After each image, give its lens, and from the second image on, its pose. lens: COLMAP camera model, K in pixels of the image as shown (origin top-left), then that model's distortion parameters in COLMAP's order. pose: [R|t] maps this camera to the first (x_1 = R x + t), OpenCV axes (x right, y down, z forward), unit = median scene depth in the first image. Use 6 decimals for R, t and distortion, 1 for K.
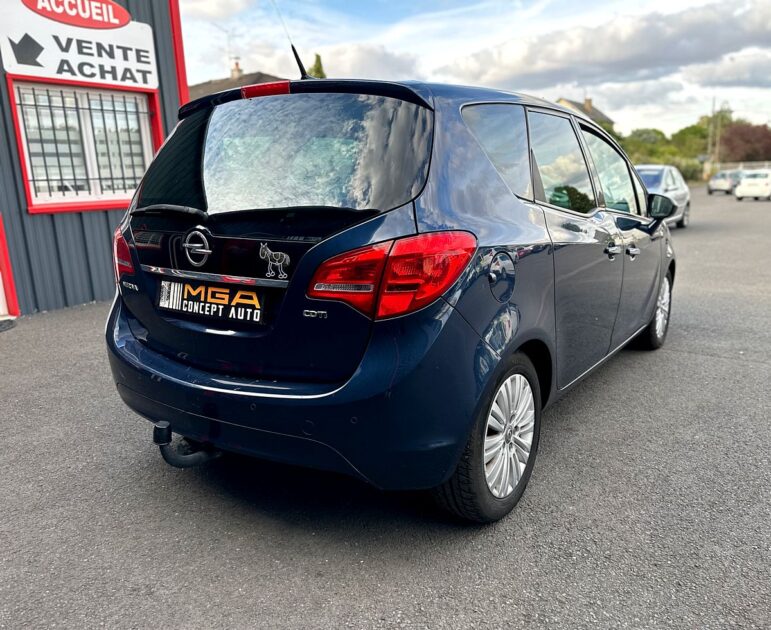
lens RADIAL K [[610.4, 0, 386.6], [0, 610.4, 315.6], [0, 0, 1]] dist [-0.005773, -0.001228]
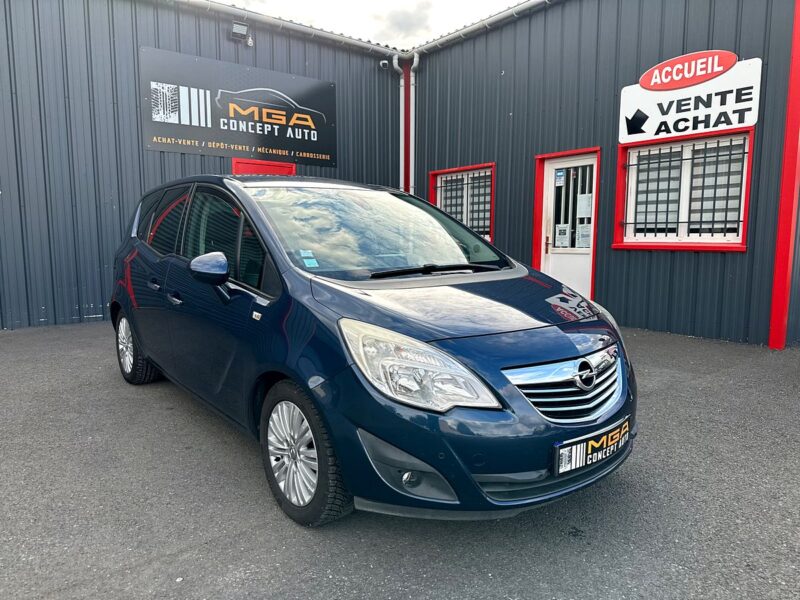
lens RADIAL K [[547.6, 0, 400.9], [0, 547.6, 301.6], [0, 0, 1]] dist [0.005889, 0.001257]
pose [[-0.236892, 0.148023, -0.960193, 0.619527], [-0.204995, 0.958458, 0.198331, -0.186239], [0.949663, 0.243817, -0.196707, 0.775139]]
